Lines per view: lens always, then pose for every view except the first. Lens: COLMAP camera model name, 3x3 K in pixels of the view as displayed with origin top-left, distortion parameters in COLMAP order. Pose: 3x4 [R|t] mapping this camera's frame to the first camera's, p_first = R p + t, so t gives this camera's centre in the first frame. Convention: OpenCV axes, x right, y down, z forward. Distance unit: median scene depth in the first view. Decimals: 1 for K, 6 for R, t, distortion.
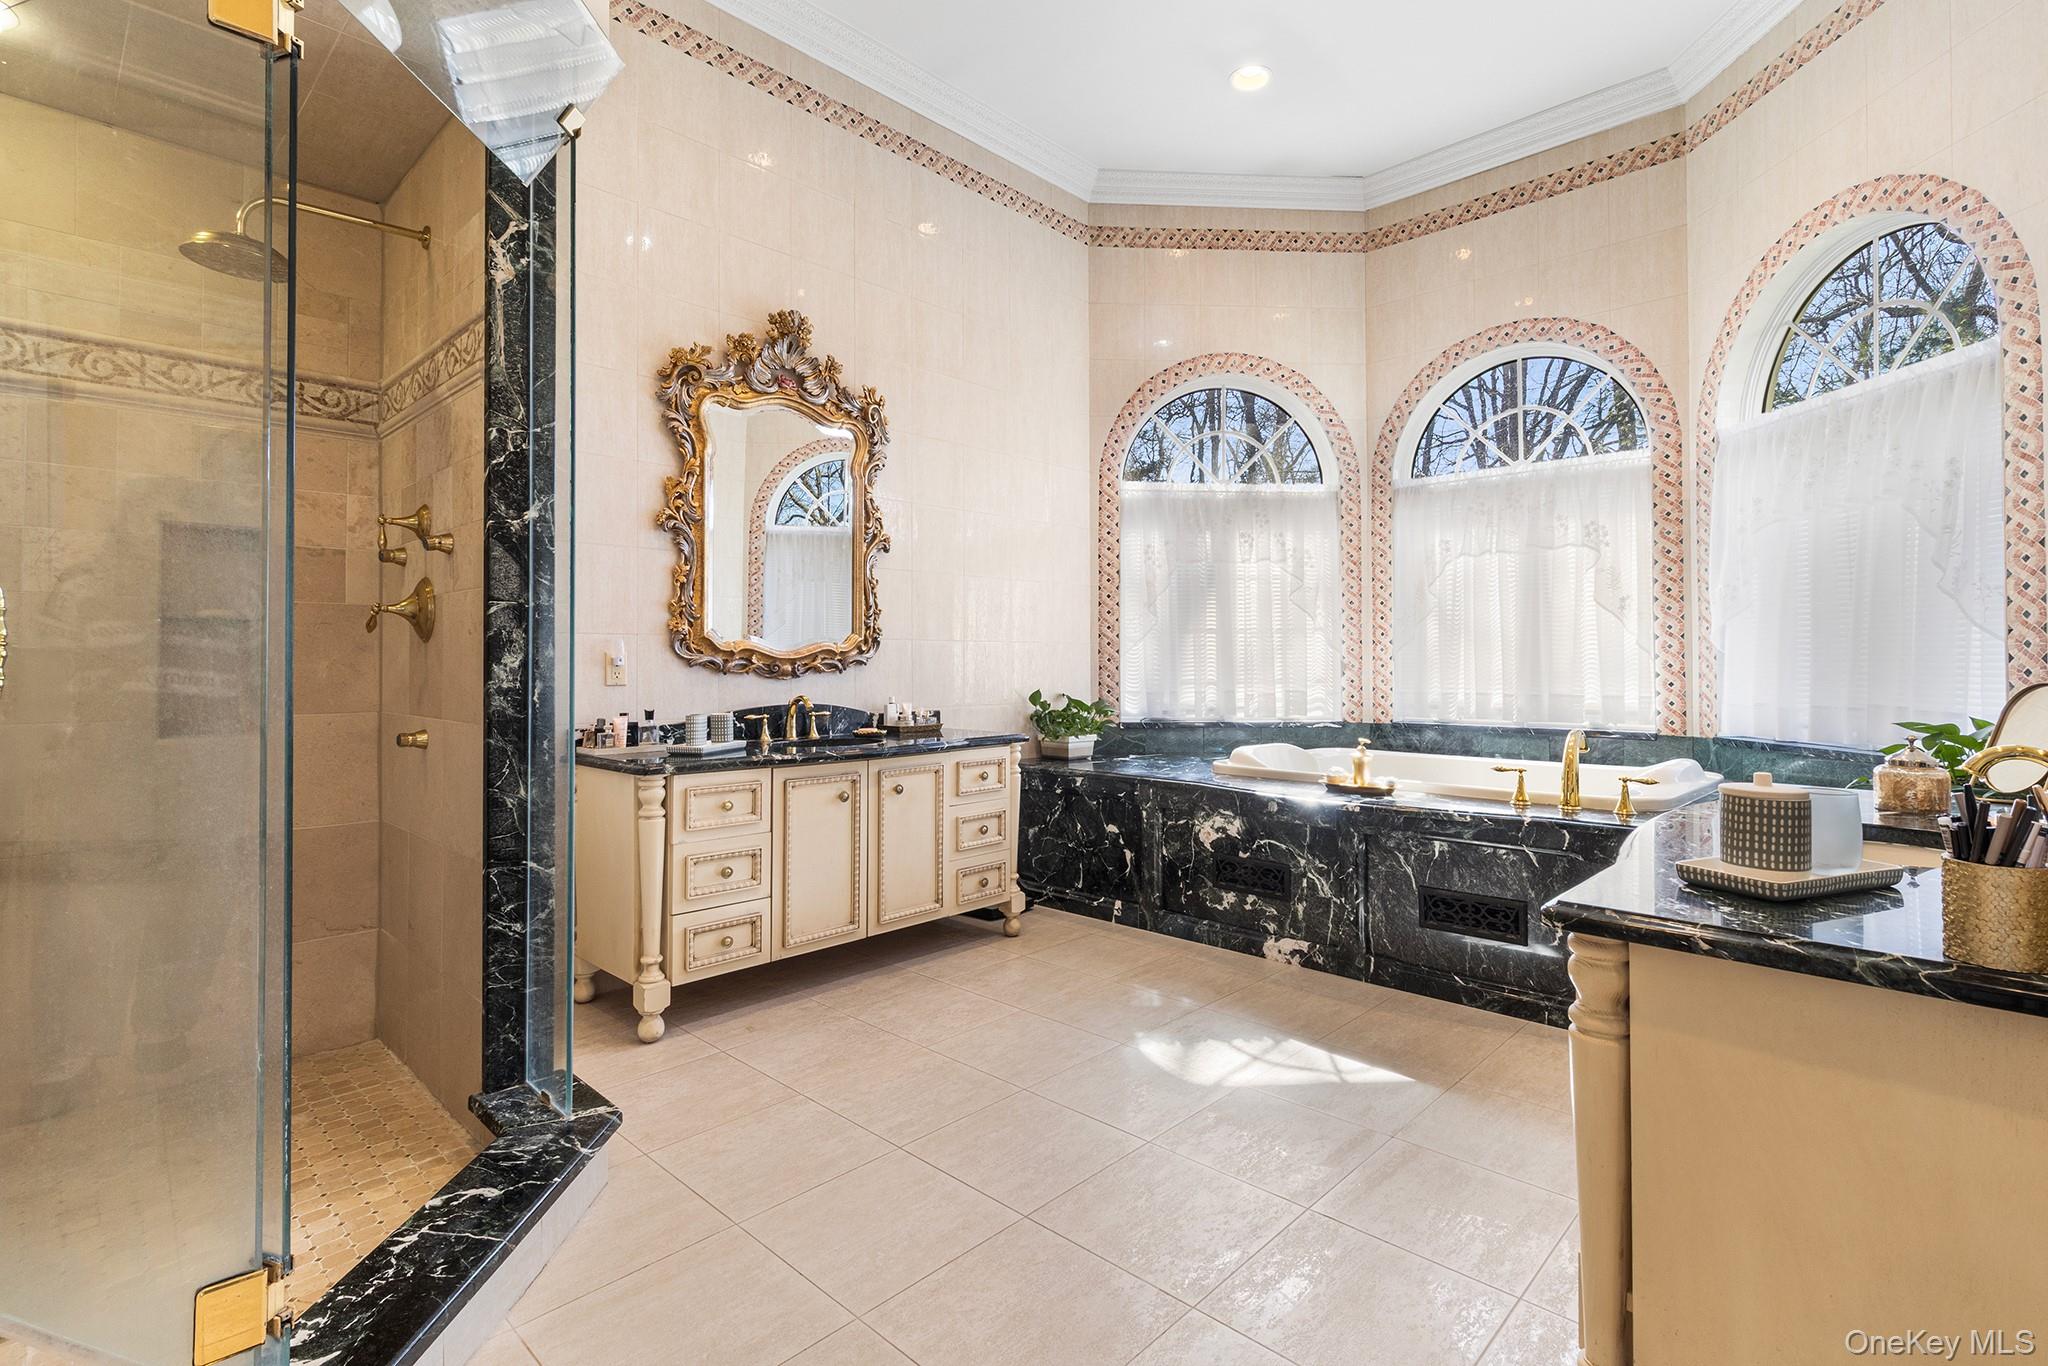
lens RADIAL K [[965.5, 0, 1038.3], [0, 965.5, 669.0], [0, 0, 1]] dist [0.000117, -0.000189]
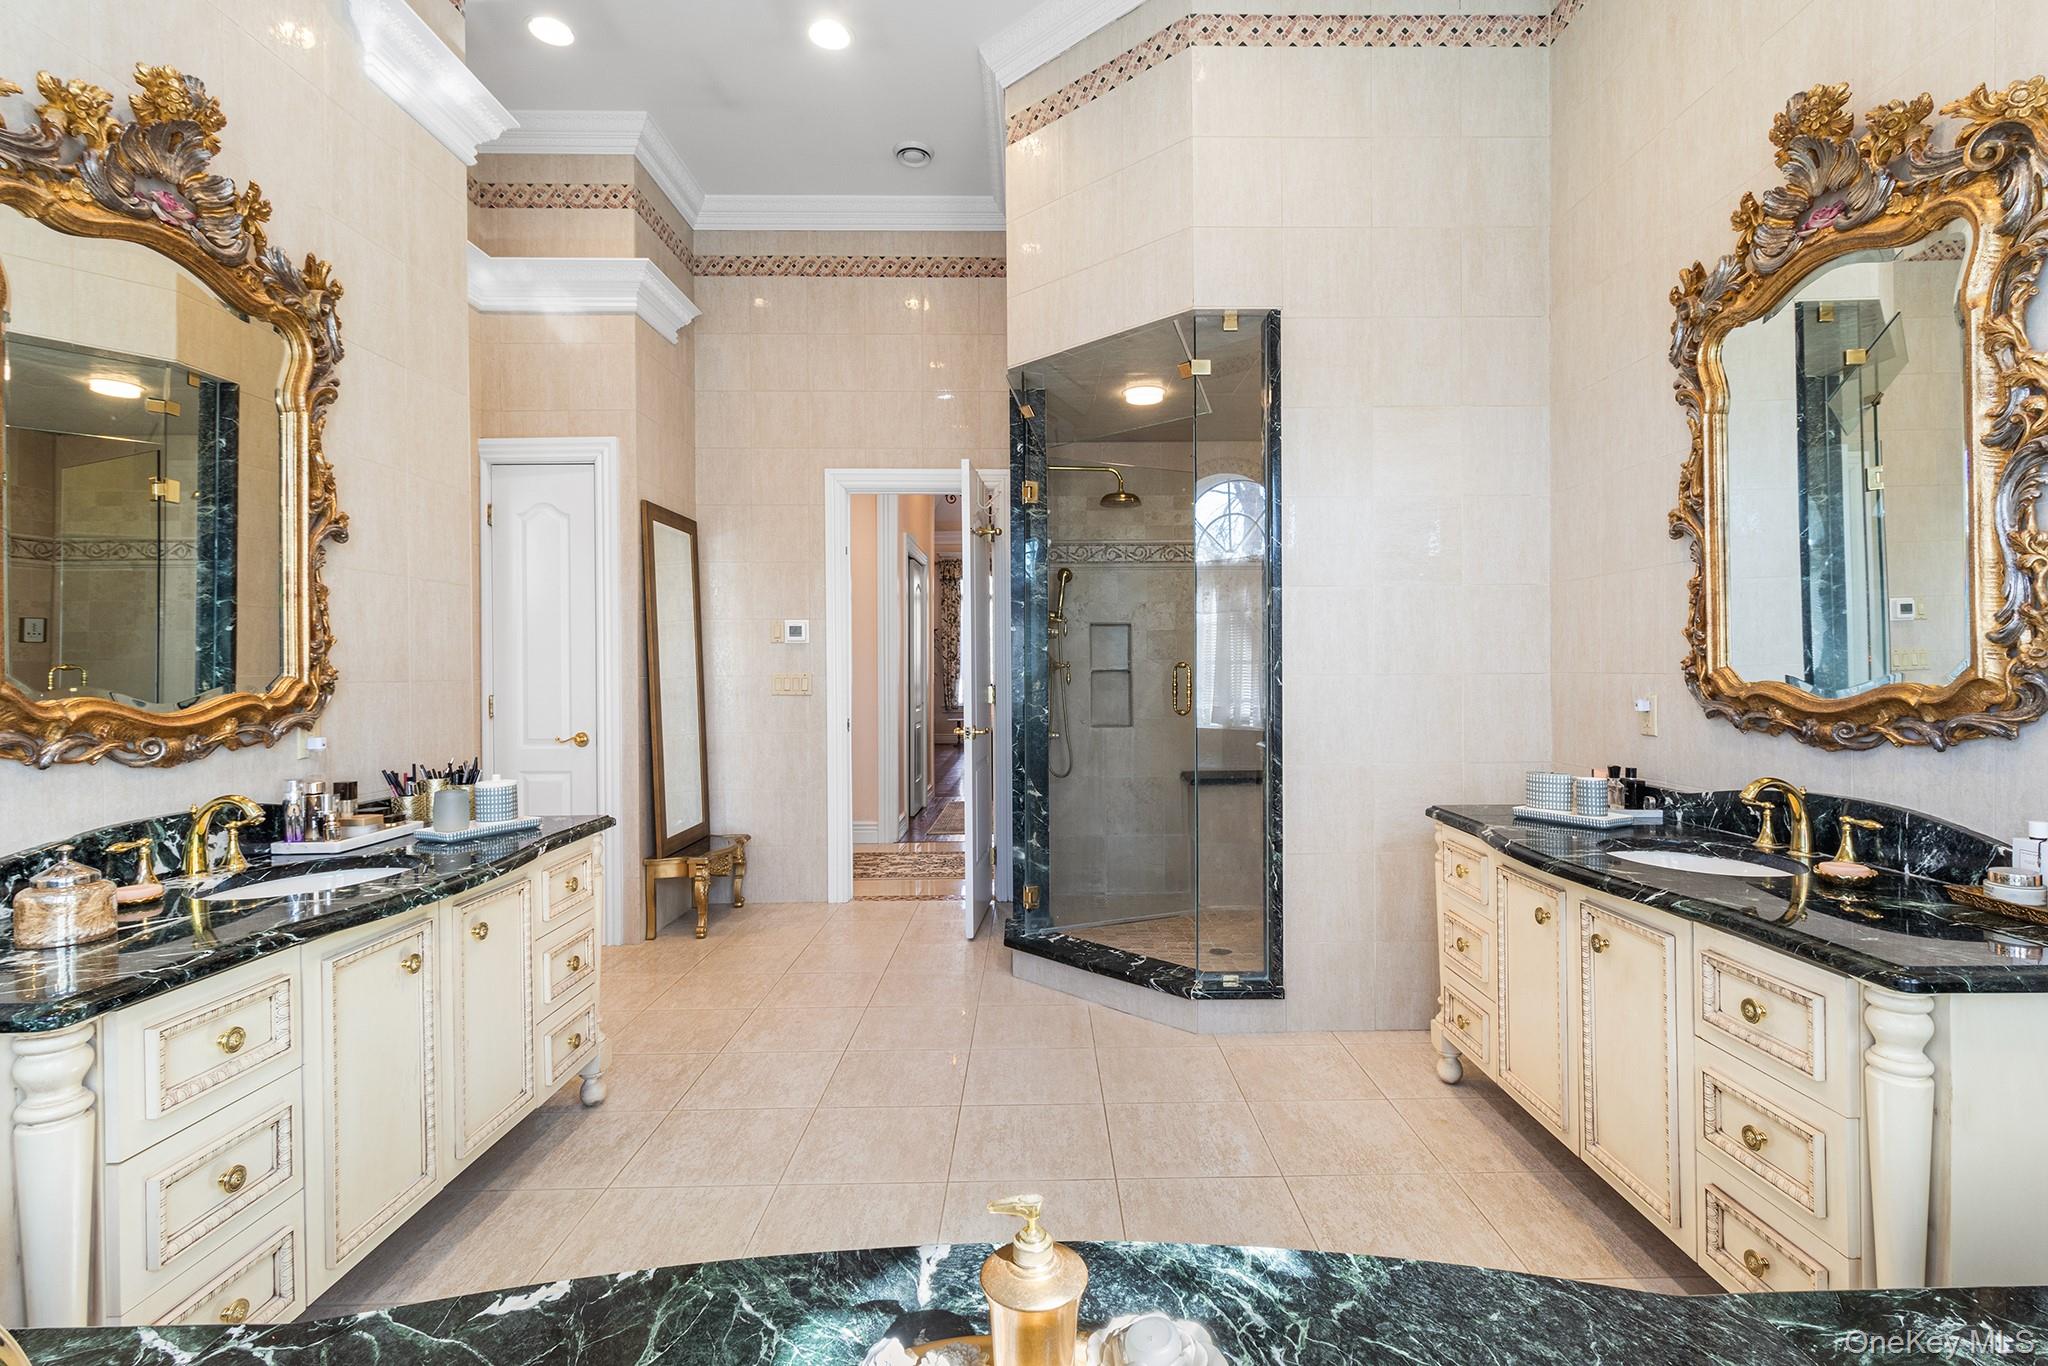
lens RADIAL K [[965.5, 0, 1037.2], [0, 965.5, 666.7], [0, 0, 1]] dist [0.000117, -0.000189]
pose [[-0.712449, -0.002535, -0.701719, 0.510627], [-0.008310, 0.999954, 0.004825, -0.040076], [0.701675, 0.009269, -0.712437, 1.191479]]
